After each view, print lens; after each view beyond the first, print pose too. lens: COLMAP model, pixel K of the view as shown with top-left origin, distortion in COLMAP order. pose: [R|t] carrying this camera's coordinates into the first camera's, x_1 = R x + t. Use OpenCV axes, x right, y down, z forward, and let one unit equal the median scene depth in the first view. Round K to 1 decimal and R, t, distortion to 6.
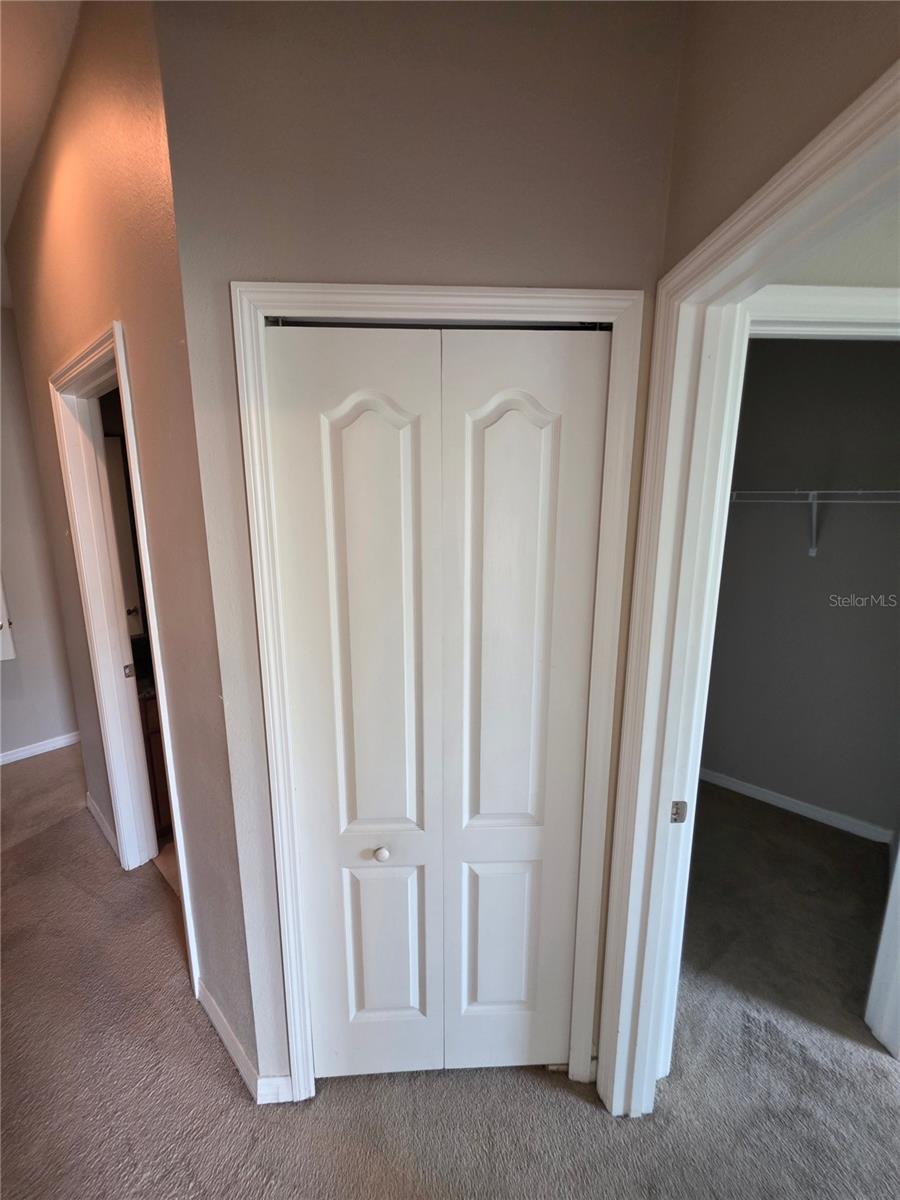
lens RADIAL K [[483.7, 0, 447.3], [0, 483.7, 593.6], [0, 0, 1]] dist [0.000823, -0.000399]
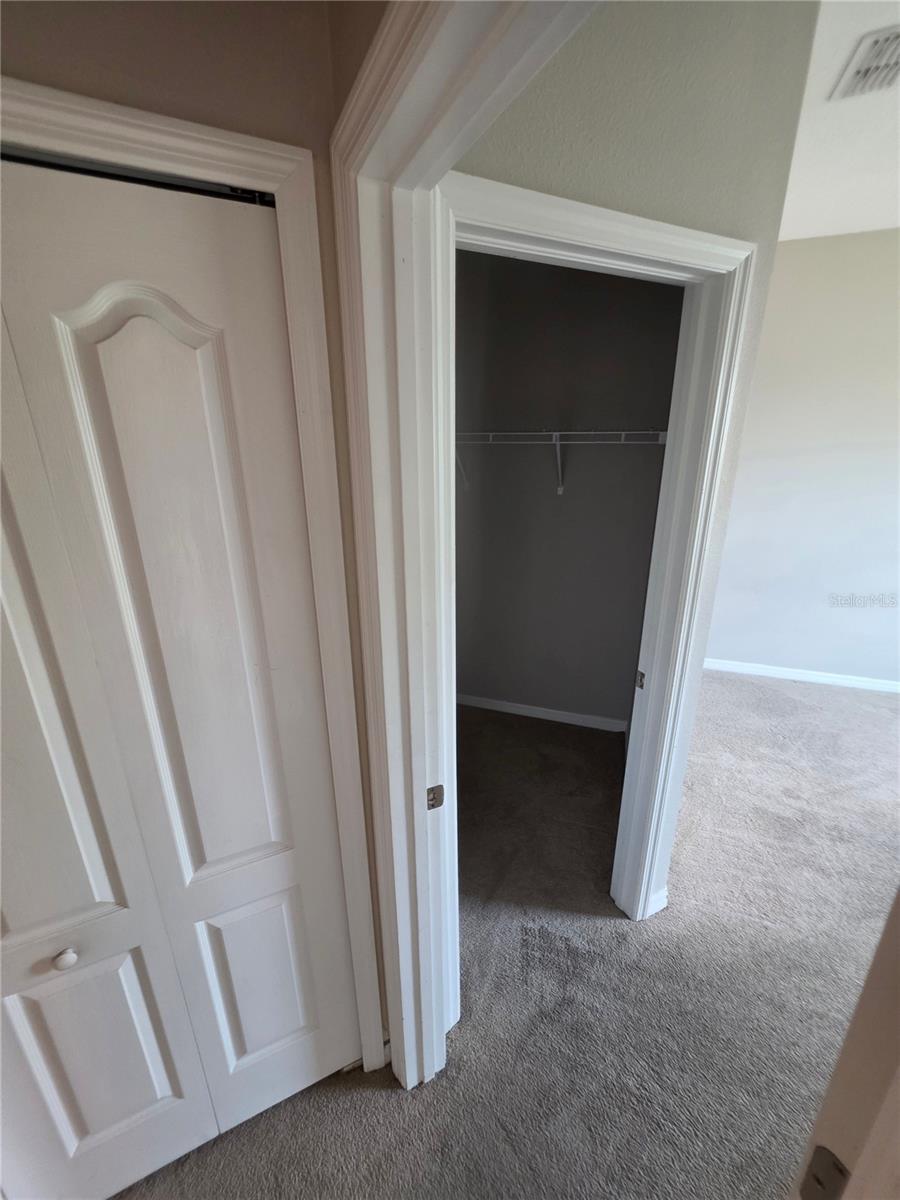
lens RADIAL K [[483.7, 0, 449.9], [0, 483.7, 595.6], [0, 0, 1]] dist [0.000823, -0.000399]
pose [[0.919268, -0.131452, 0.371034, 0.185975], [0.084976, 0.986637, 0.139017, -0.047487], [-0.384350, -0.096265, 0.918155, 0.156774]]
